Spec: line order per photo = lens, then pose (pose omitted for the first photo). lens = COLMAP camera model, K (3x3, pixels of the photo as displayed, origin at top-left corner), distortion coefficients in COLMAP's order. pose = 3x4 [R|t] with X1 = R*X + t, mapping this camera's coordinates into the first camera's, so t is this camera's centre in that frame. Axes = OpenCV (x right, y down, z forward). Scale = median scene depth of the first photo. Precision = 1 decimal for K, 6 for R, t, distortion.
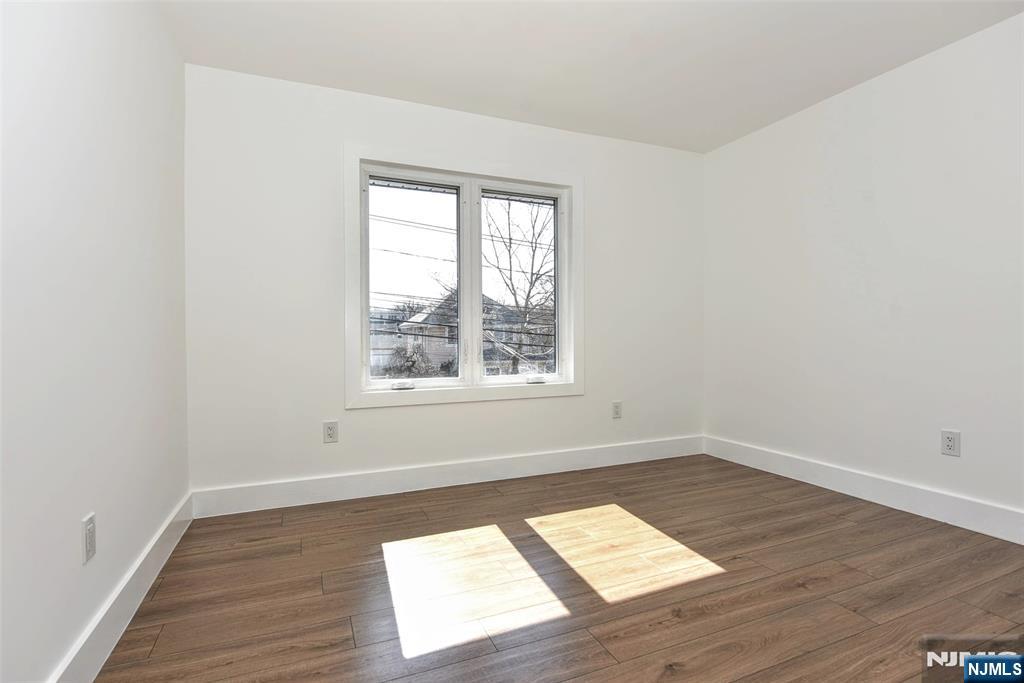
lens RADIAL K [[472.3, 0, 512.0], [0, 472.3, 341.5], [0, 0, 1]] dist [-0.000591, 0.000032]
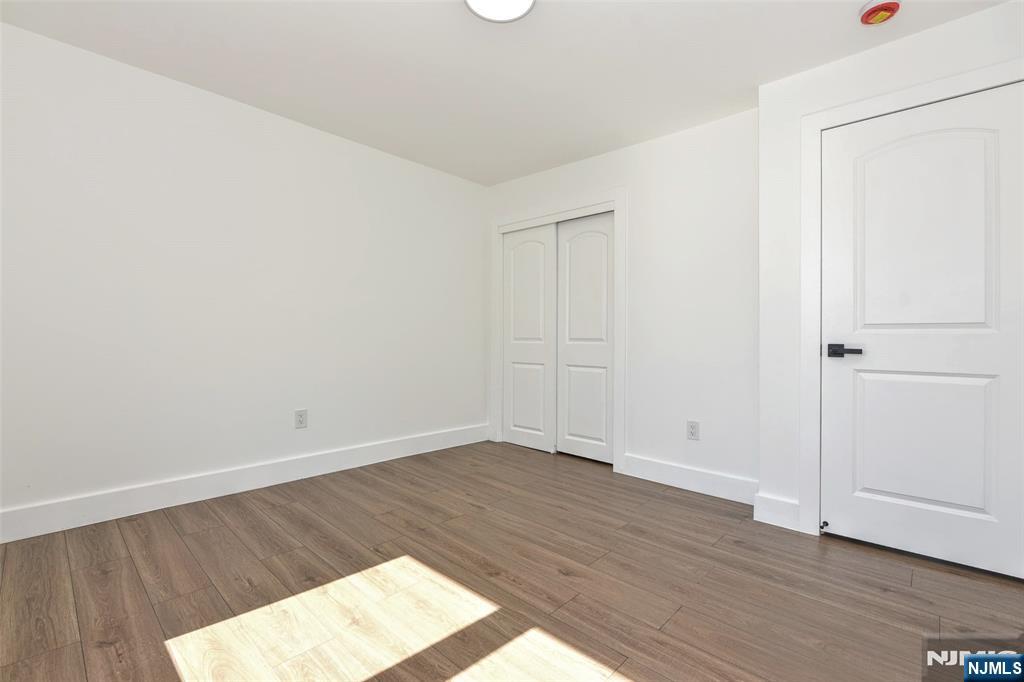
lens RADIAL K [[457.4, 0, 512.0], [0, 457.4, 341.0], [0, 0, 1]] dist [-0.008455, 0.000468]
pose [[-0.396781, -0.000531, 0.917913, -0.513737], [0.004515, 0.999987, 0.002530, -0.002207], [-0.917902, 0.005148, -0.396773, 1.026010]]
